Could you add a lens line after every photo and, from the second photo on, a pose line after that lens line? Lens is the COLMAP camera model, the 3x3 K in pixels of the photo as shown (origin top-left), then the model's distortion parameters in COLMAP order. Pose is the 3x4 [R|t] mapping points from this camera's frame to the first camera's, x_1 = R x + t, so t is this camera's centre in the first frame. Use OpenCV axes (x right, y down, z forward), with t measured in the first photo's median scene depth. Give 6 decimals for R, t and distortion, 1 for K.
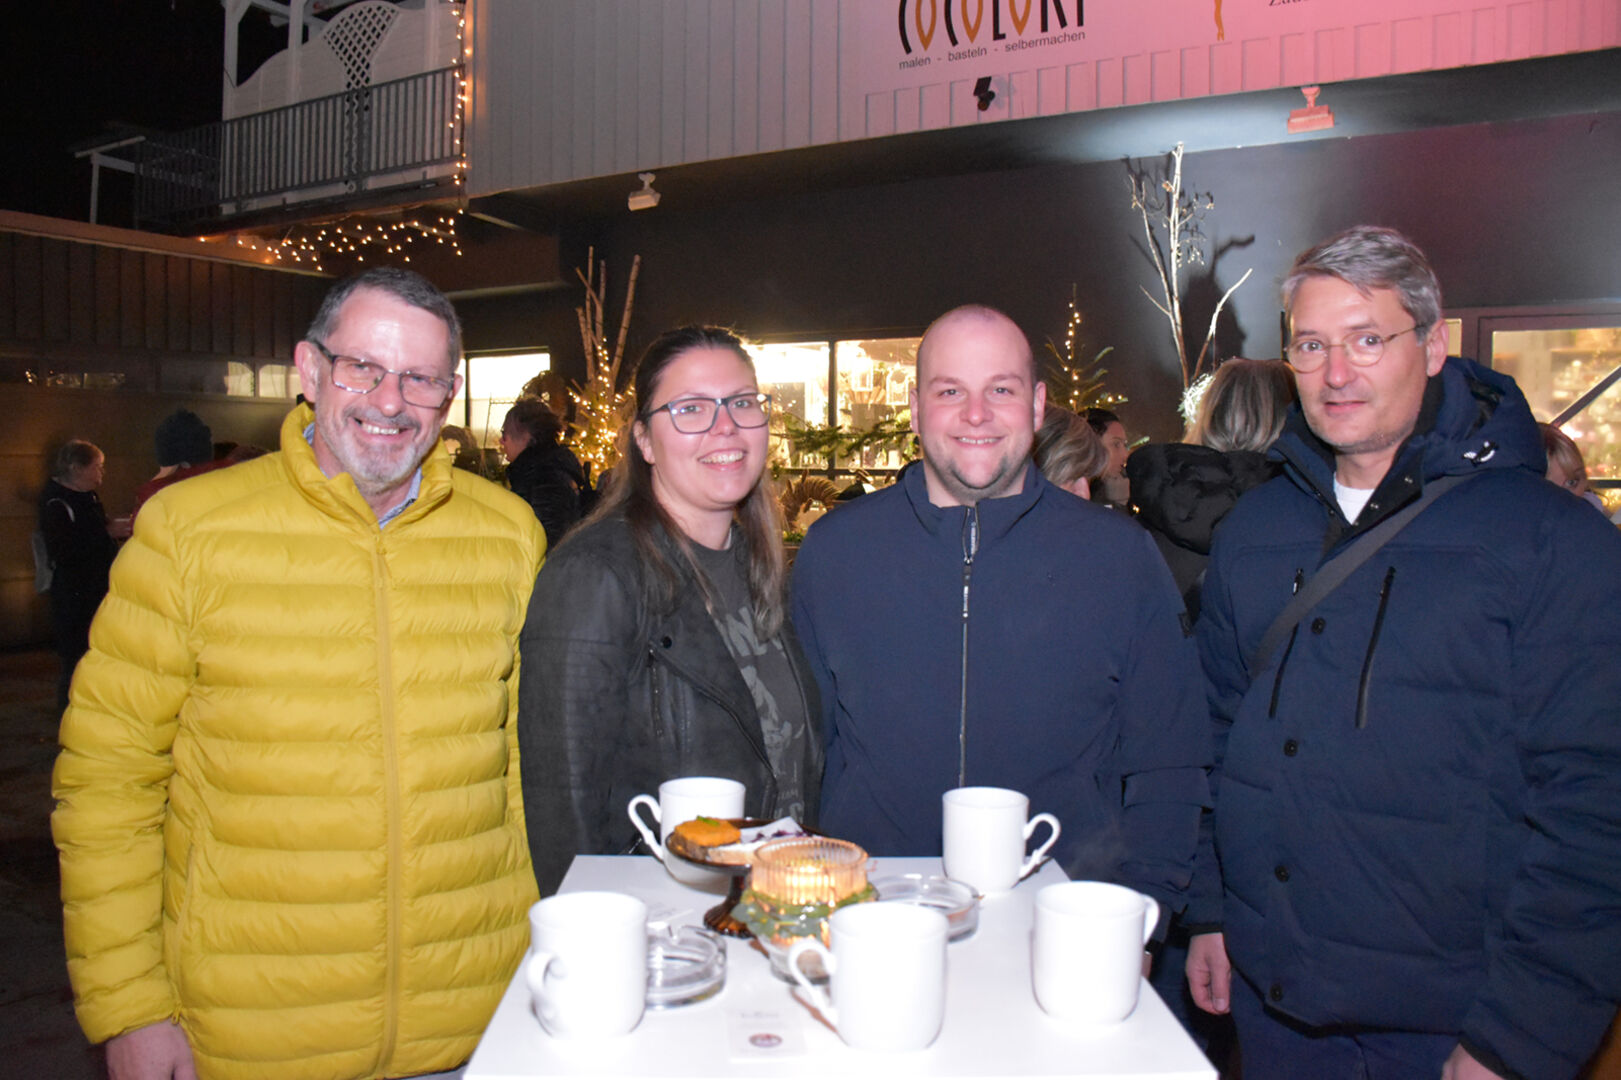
lens RADIAL K [[1253.7, 0, 855.7], [0, 1253.7, 544.9], [0, 0, 1]] dist [-0.155877, 0.151238]
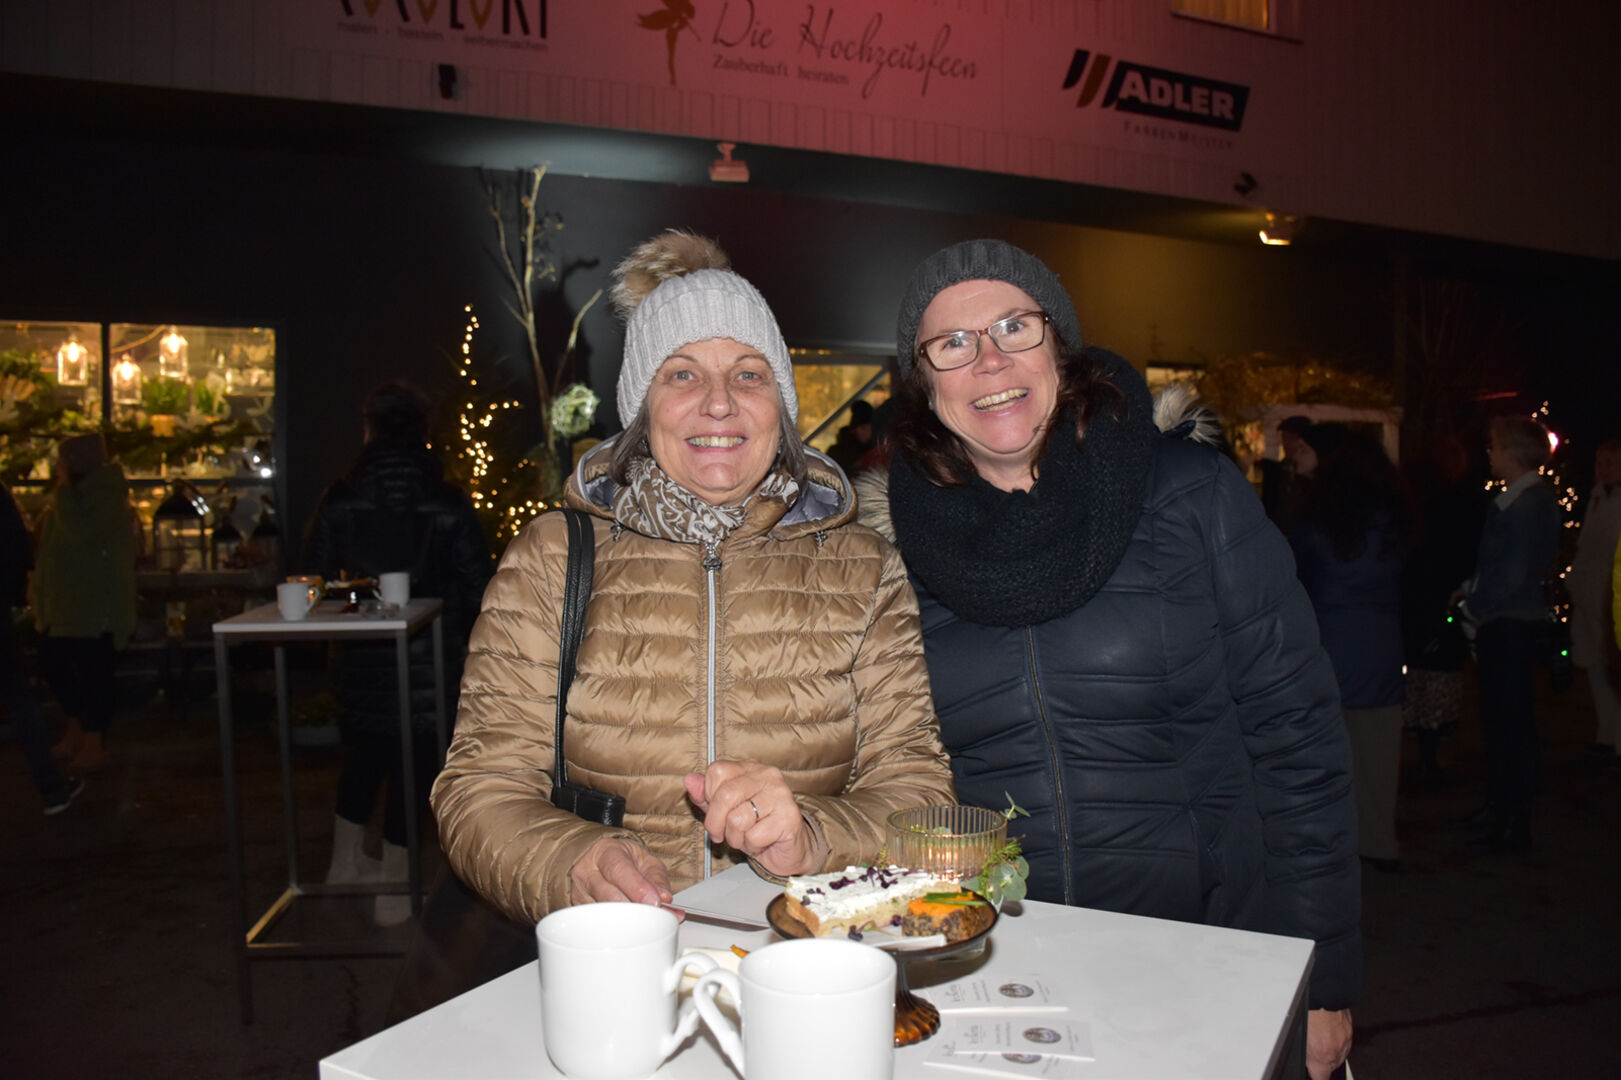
lens RADIAL K [[1253.7, 0, 855.7], [0, 1253.7, 544.9], [0, 0, 1]] dist [-0.155877, 0.151238]
pose [[0.609927, -0.041391, 0.791376, -0.422021], [0.057804, 0.998299, 0.007663, 0.004884], [-0.790346, 0.041071, 0.611282, 0.165171]]
